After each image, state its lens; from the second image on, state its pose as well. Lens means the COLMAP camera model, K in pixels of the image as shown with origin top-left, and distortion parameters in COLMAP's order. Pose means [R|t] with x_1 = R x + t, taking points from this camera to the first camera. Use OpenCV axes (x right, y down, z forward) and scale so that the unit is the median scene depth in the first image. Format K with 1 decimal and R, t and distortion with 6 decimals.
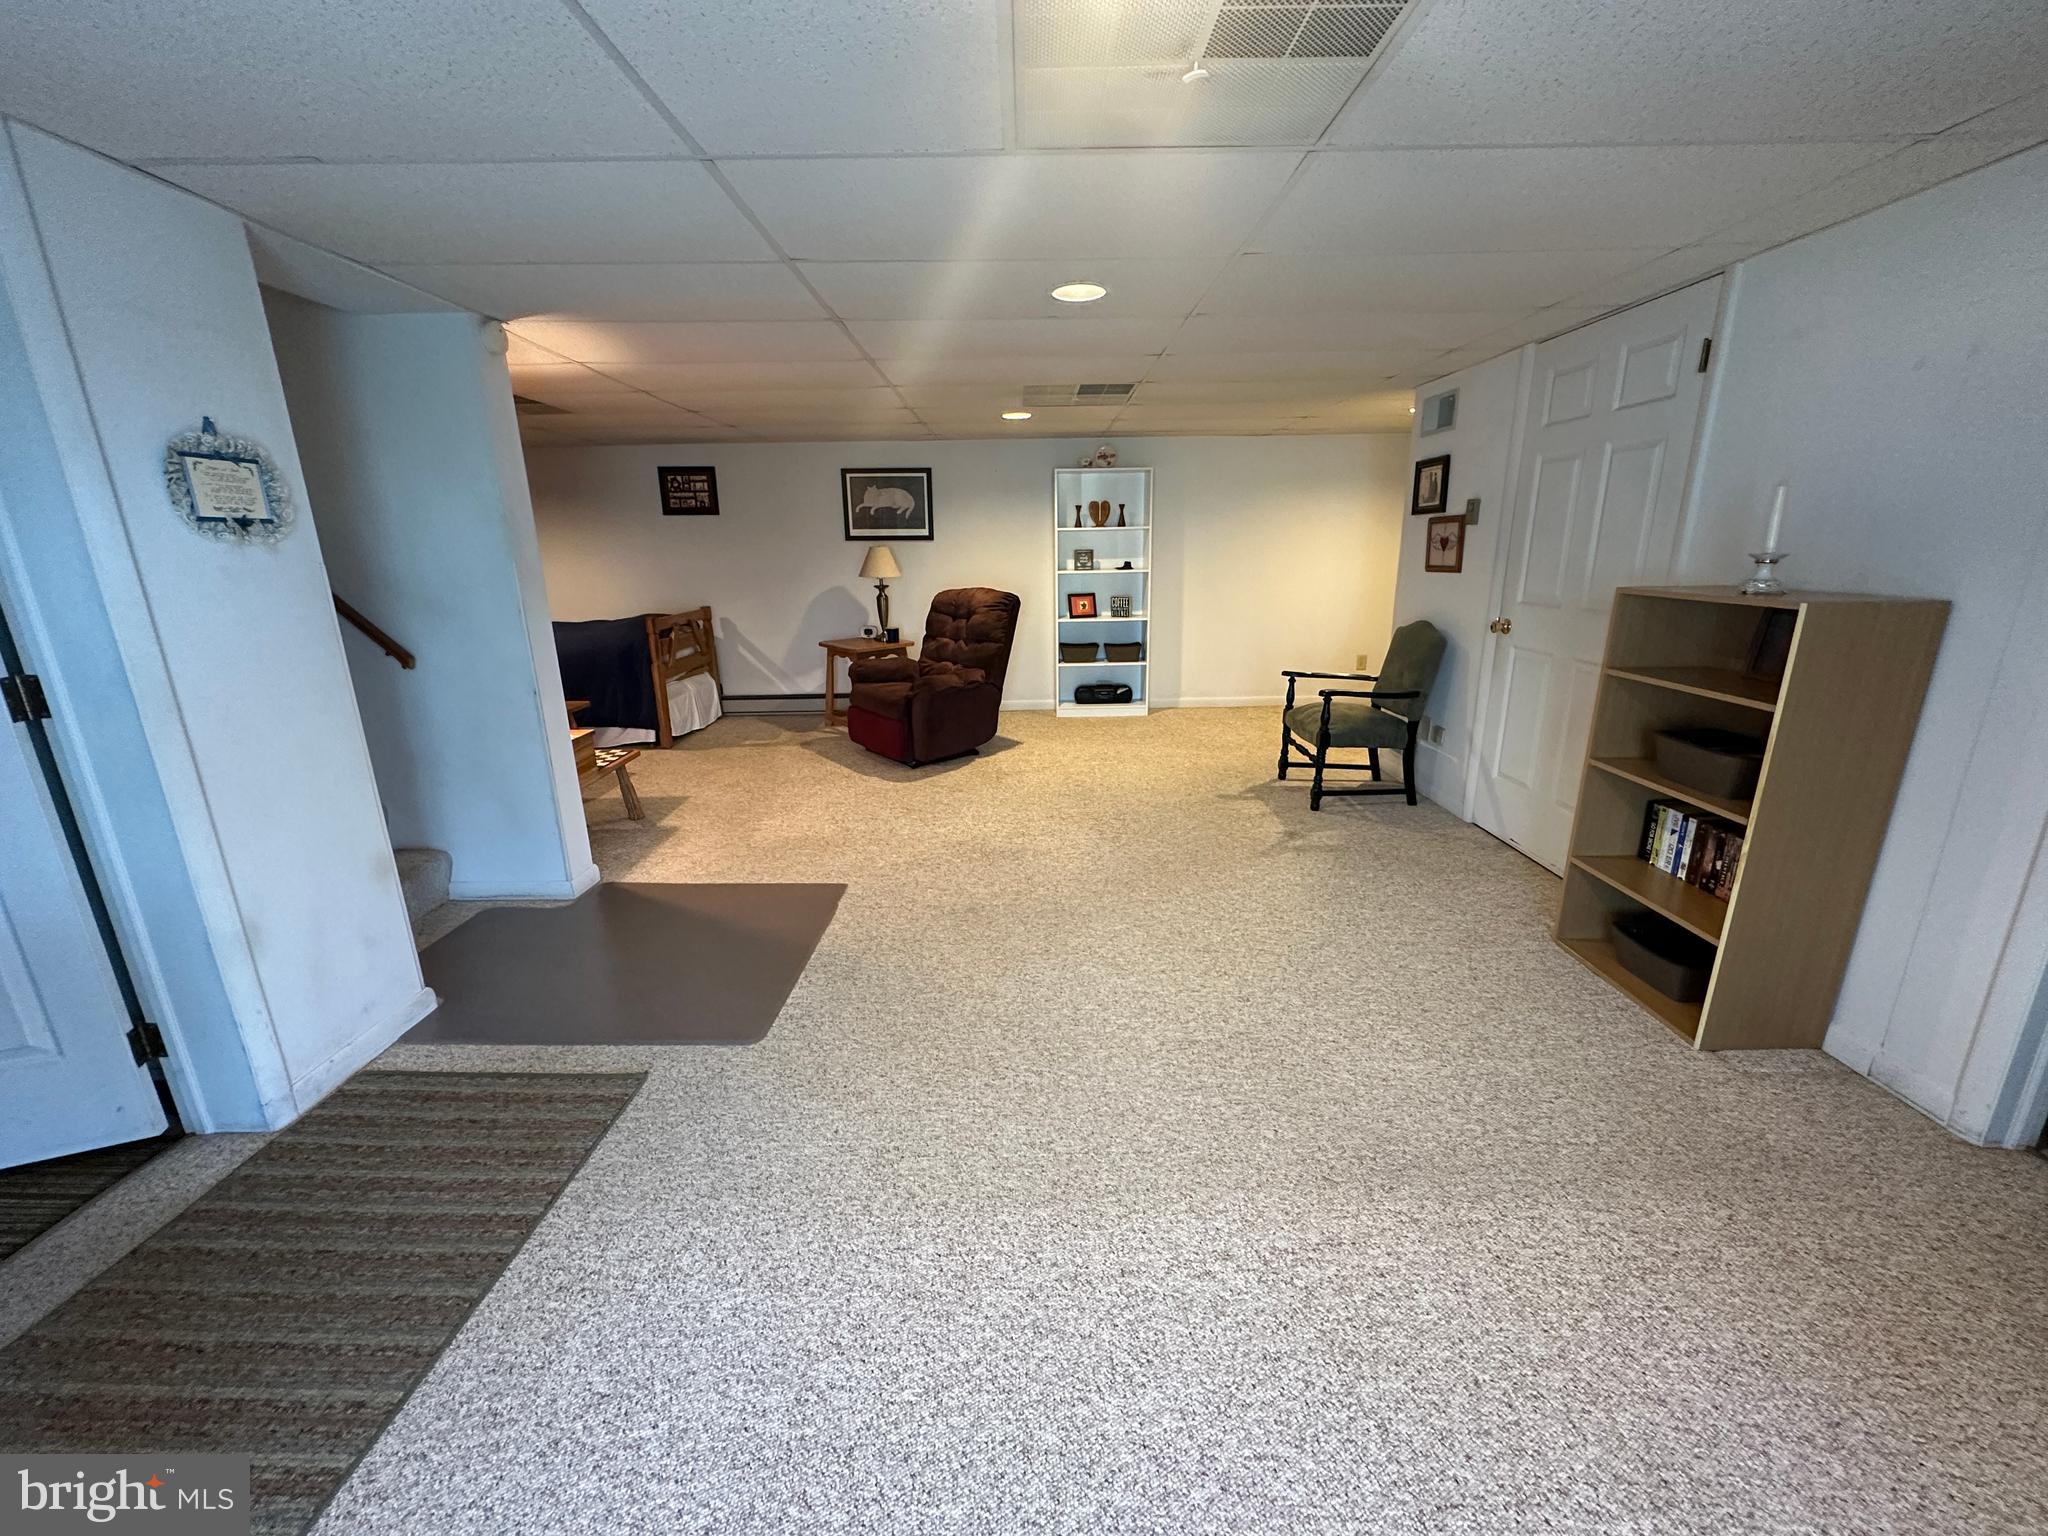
lens RADIAL K [[814.7, 0, 1022.8], [0, 814.7, 767.1], [0, 0, 1]] dist [-0.004914, 0.001263]
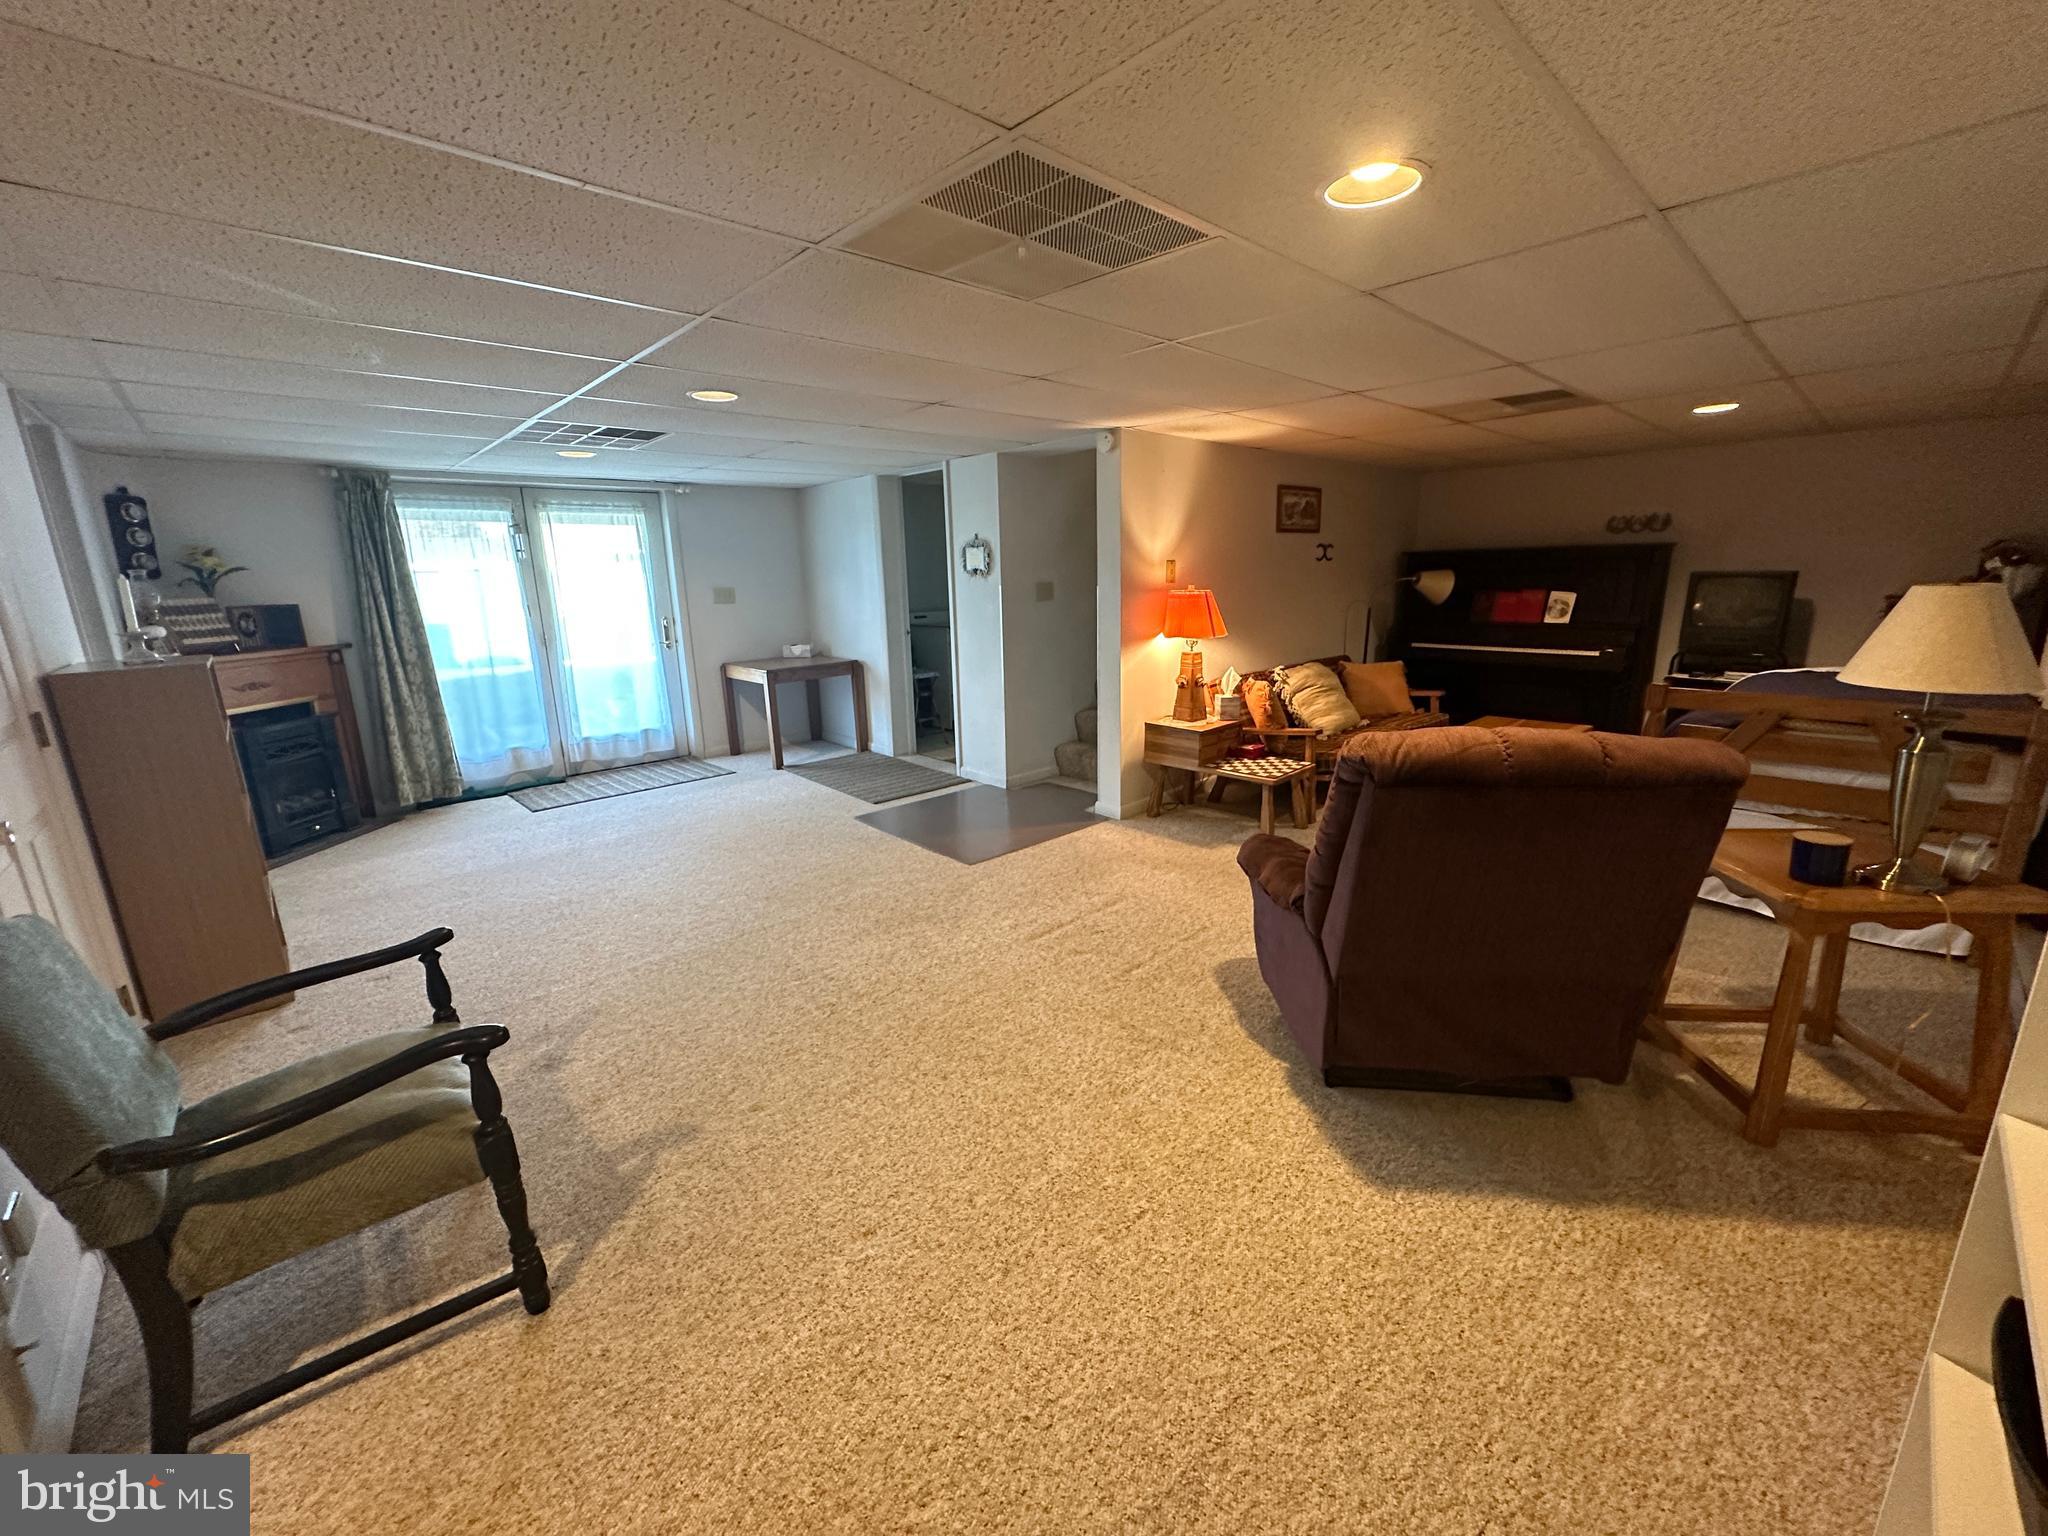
lens RADIAL K [[814.7, 0, 1022.8], [0, 814.7, 767.1], [0, 0, 1]] dist [-0.004914, 0.001263]
pose [[-0.731366, 0.191527, -0.654538, 0.373932], [-0.146637, 0.893144, 0.425195, -0.391118], [0.666034, 0.406953, -0.625131, 1.344382]]
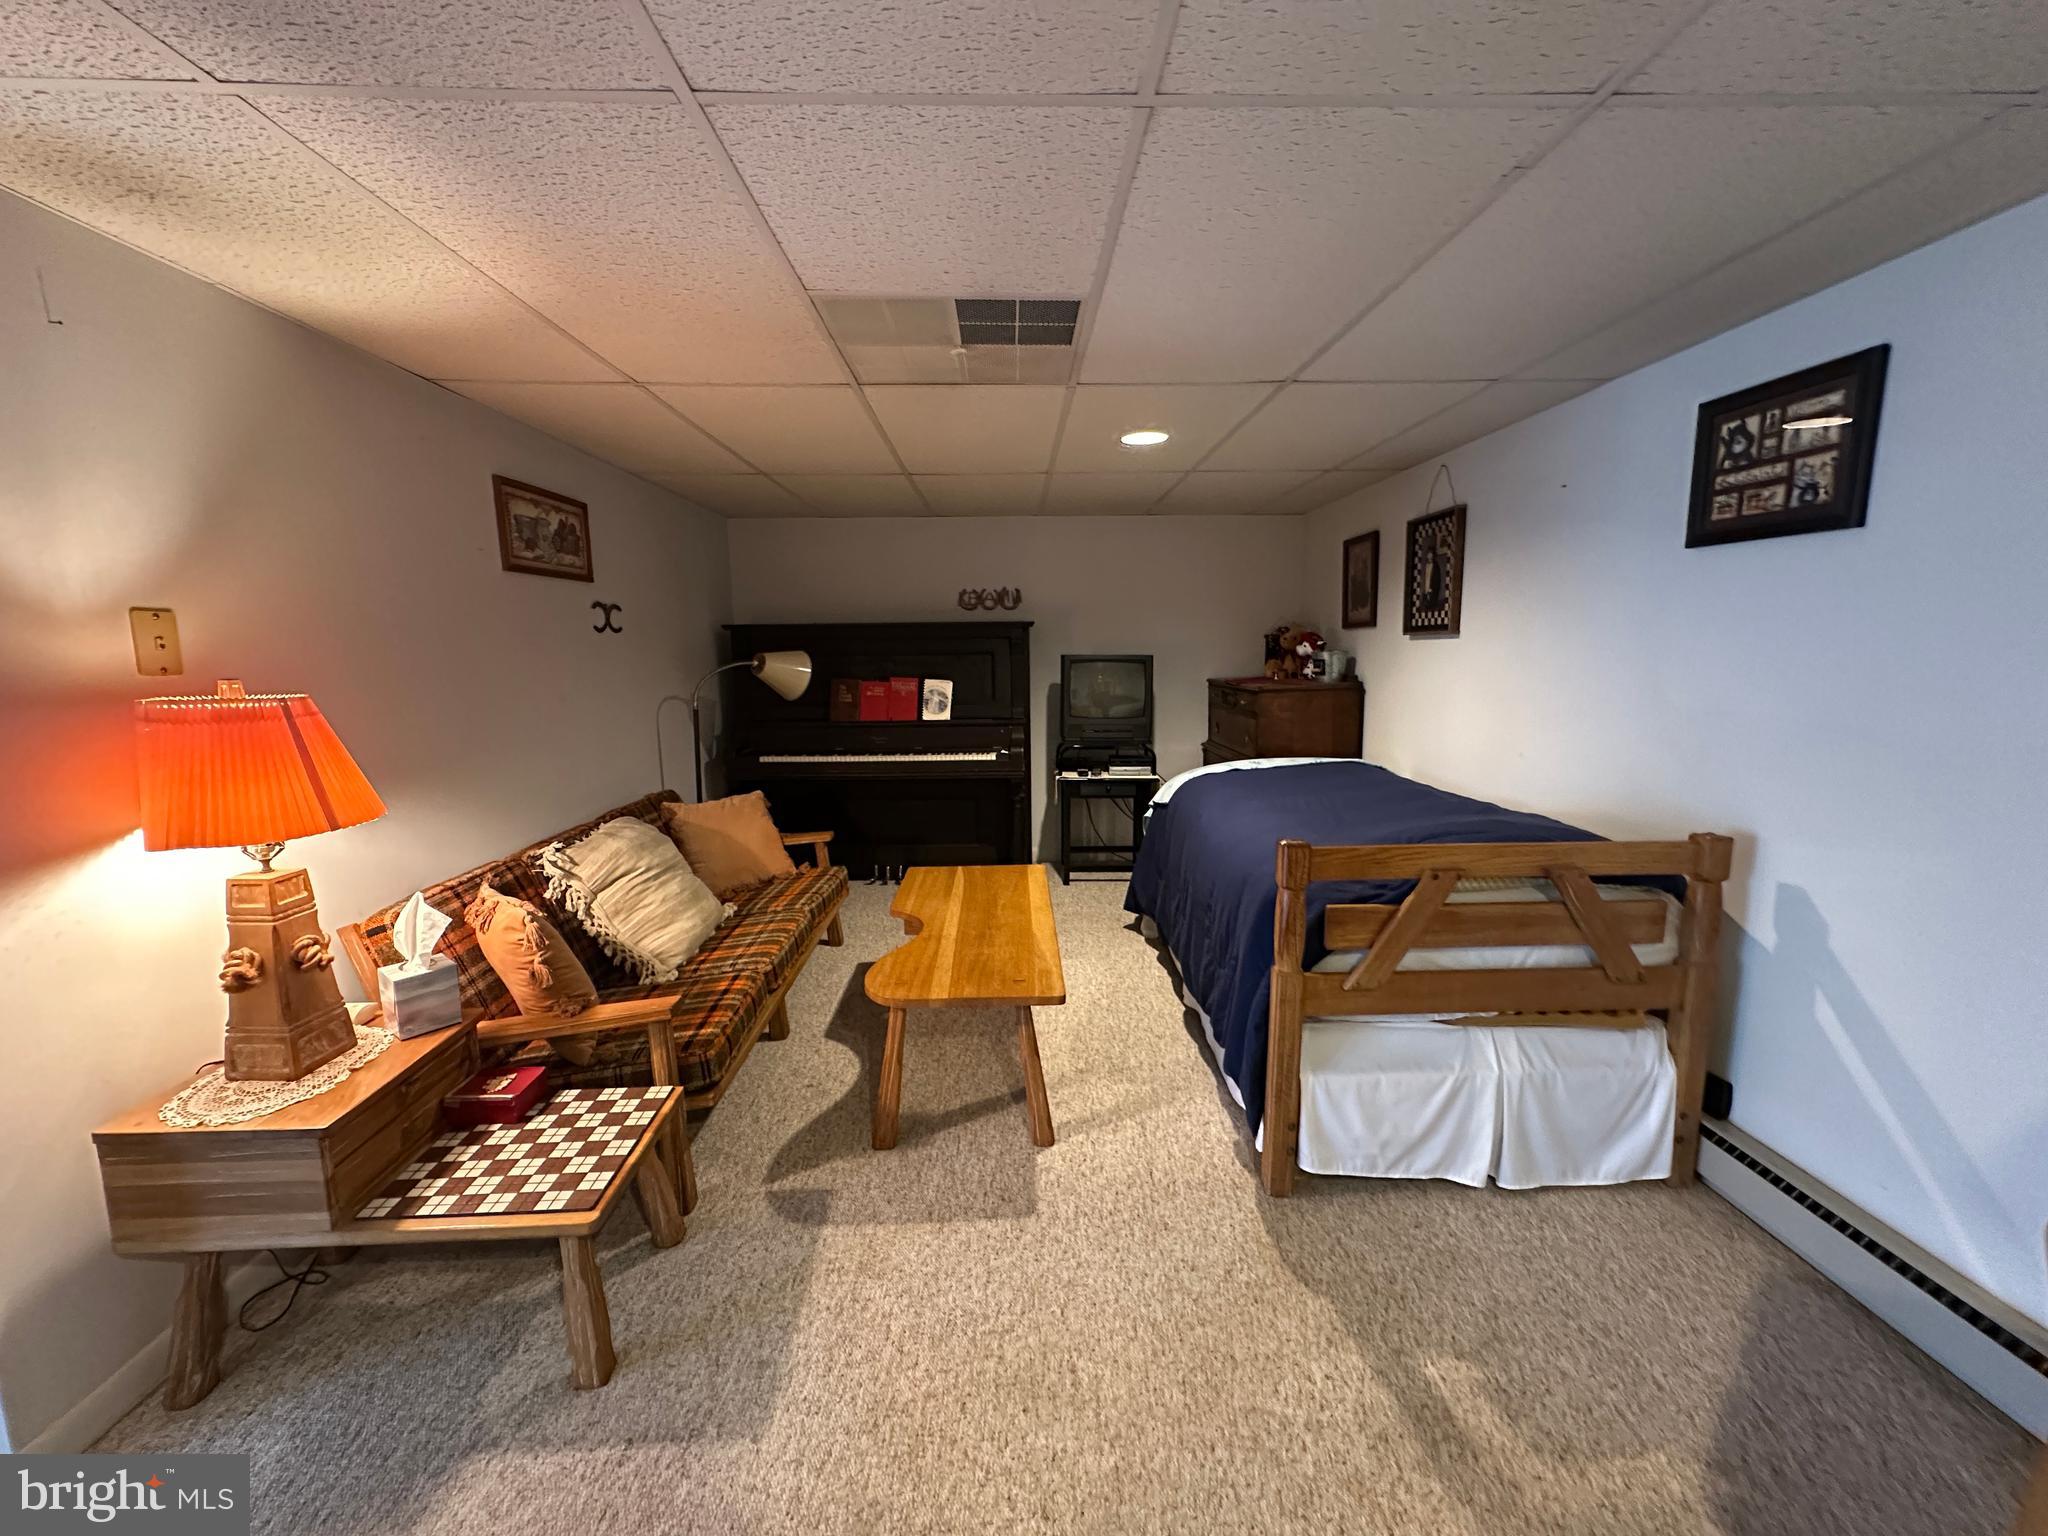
lens RADIAL K [[814.7, 0, 1022.8], [0, 814.7, 767.1], [0, 0, 1]] dist [-0.004914, 0.001263]
pose [[0.019538, 0.164179, -0.986237, -0.150262], [-0.257390, 0.954003, 0.153714, -0.294137], [0.966110, 0.250844, 0.060898, 1.059588]]
